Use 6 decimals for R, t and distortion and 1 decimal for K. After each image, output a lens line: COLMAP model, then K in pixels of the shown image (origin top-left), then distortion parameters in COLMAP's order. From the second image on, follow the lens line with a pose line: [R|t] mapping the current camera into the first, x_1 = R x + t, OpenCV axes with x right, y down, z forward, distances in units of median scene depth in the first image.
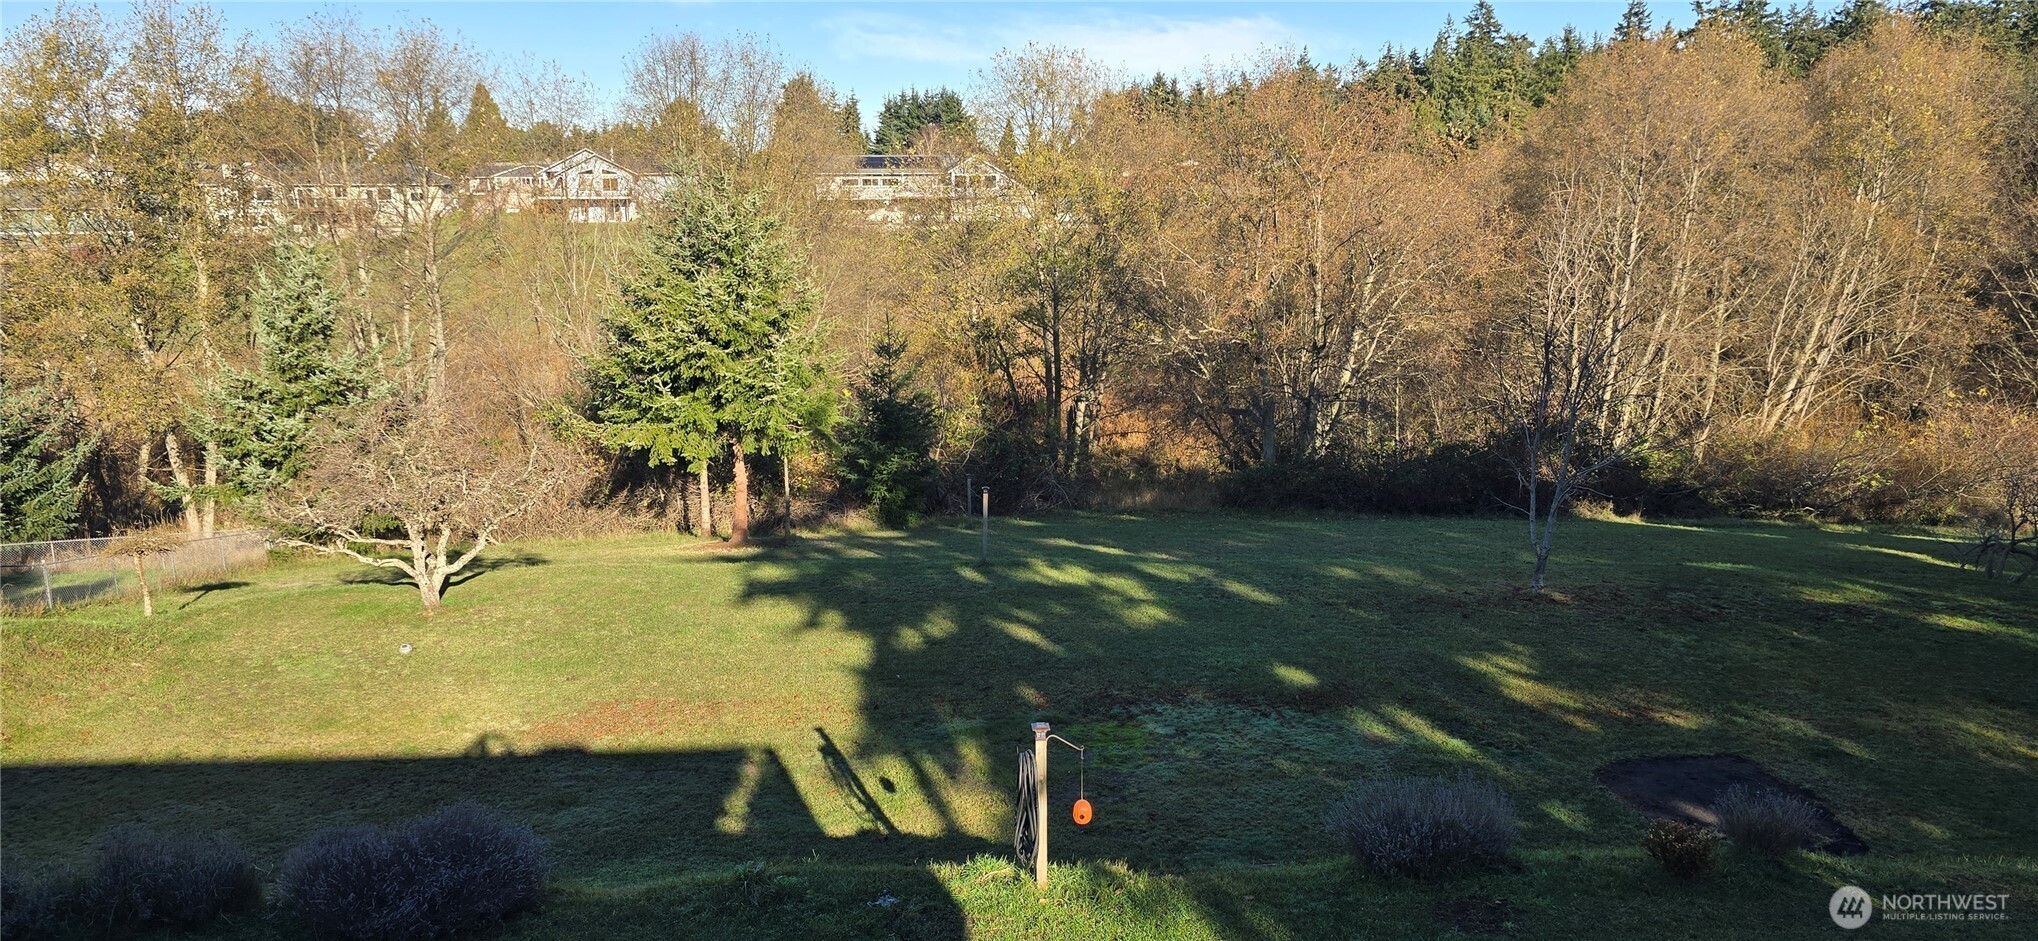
lens RADIAL K [[1353.7, 0, 1021.3], [0, 1353.7, 470.3], [0, 0, 1]] dist [0.062317, -0.036894]
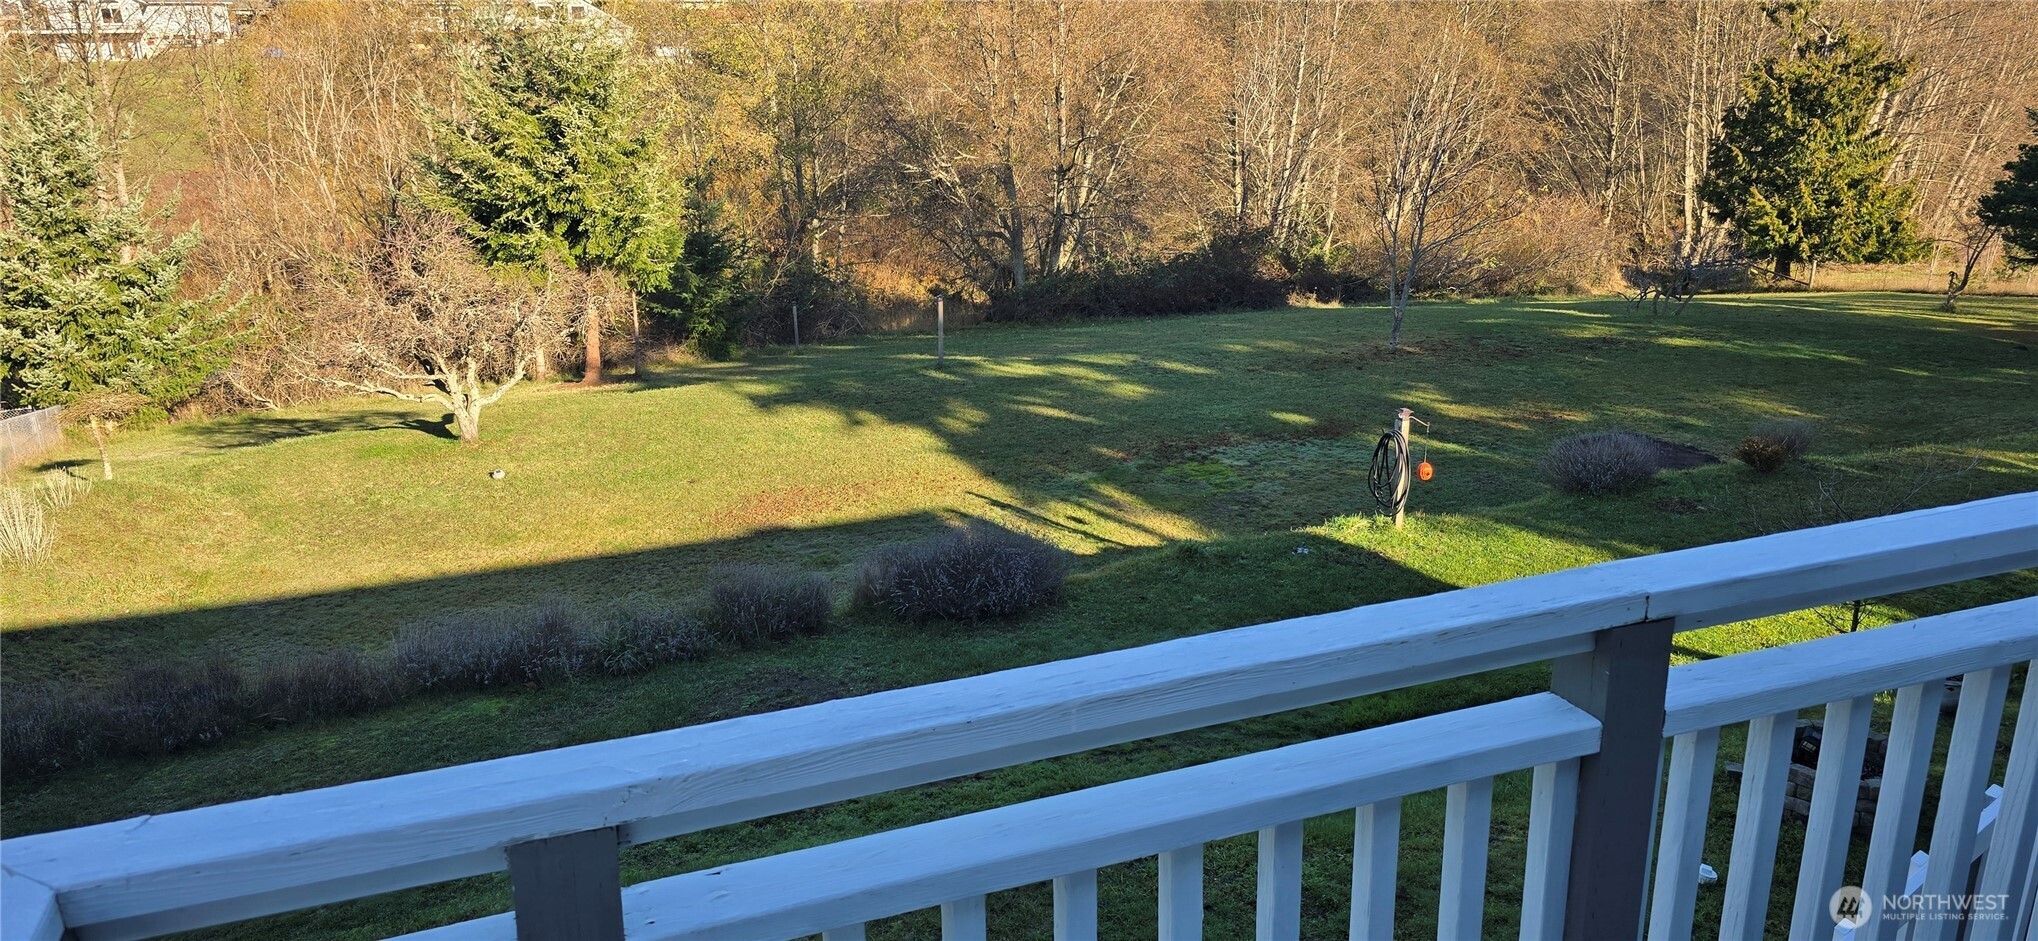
lens RADIAL K [[1353.7, 0, 1013.9], [0, 1353.7, 466.5], [0, 0, 1]] dist [0.062317, -0.036894]
pose [[0.946252, -0.102083, 0.306898, -0.248065], [0.068026, 0.990475, 0.119718, 0.017607], [-0.316196, -0.092407, 0.944183, -0.053134]]
